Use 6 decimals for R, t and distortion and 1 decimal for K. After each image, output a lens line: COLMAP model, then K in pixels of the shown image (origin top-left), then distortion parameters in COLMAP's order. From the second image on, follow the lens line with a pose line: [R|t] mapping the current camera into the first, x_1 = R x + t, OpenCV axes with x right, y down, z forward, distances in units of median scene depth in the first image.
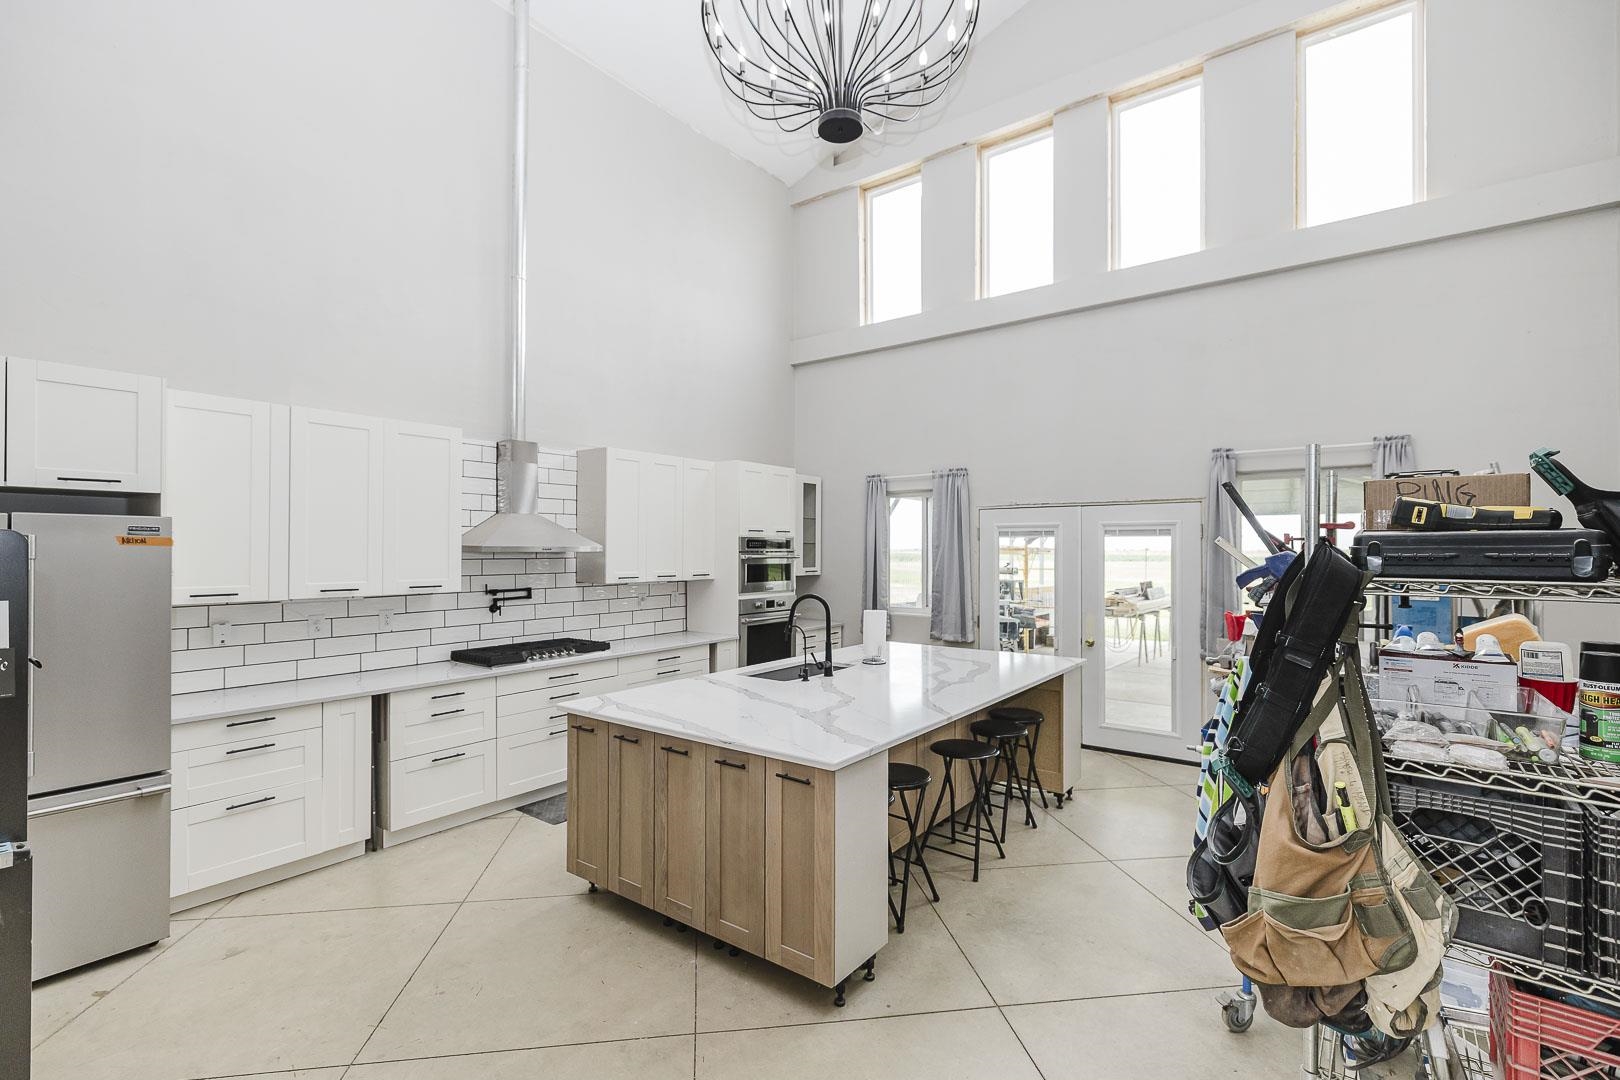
lens RADIAL K [[726.6, 0, 810.0], [0, 726.6, 540.0], [0, 0, 1]] dist [0.000549, -0.000055]
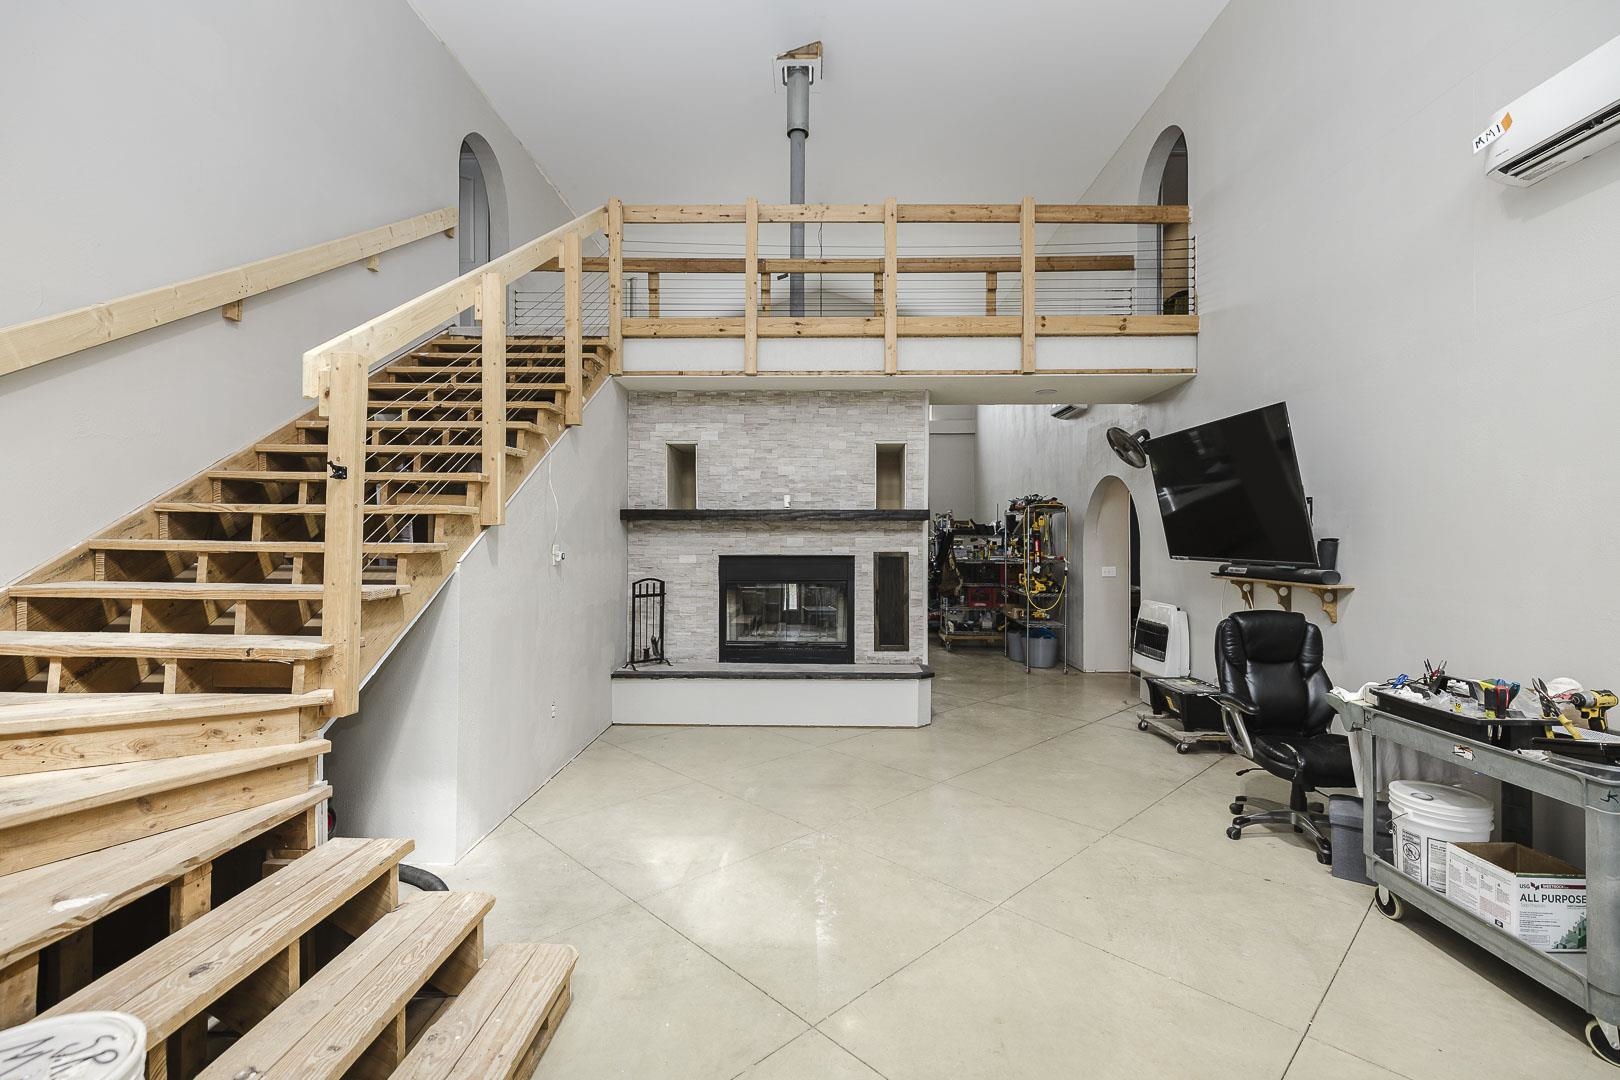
lens RADIAL K [[722.7, 0, 810.0], [0, 722.7, 540.0], [0, 0, 1]] dist [-0.000074, -0.000015]
pose [[0.813071, -0.001221, 0.582164, -3.745624], [-0.006649, 0.999913, 0.011384, 0.021357], [-0.582127, -0.013127, 0.812992, -3.279434]]
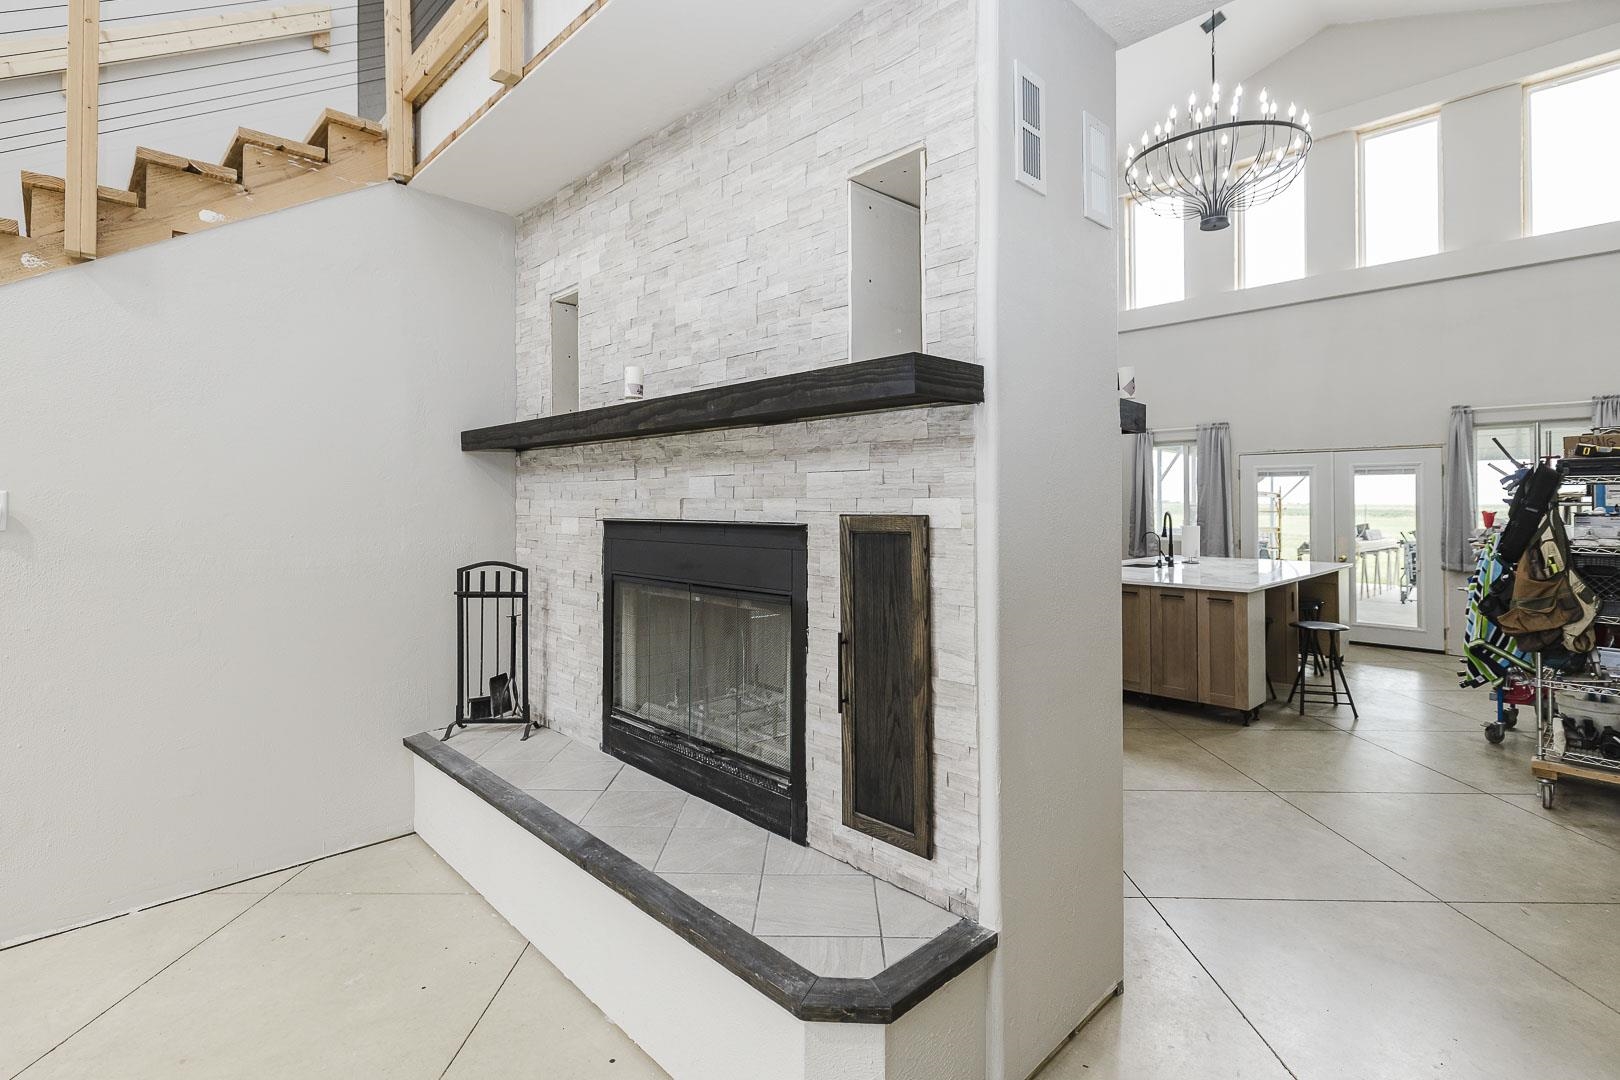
lens RADIAL K [[772.0, 0, 804.8], [0, 772.0, 486.4], [0, 0, 1]] dist [0.002038, -0.000364]
pose [[0.987407, -0.004619, -0.158134, -1.158512], [0.003027, 0.999942, -0.010308, 0.088790], [0.158172, 0.009699, 0.987364, -1.703508]]
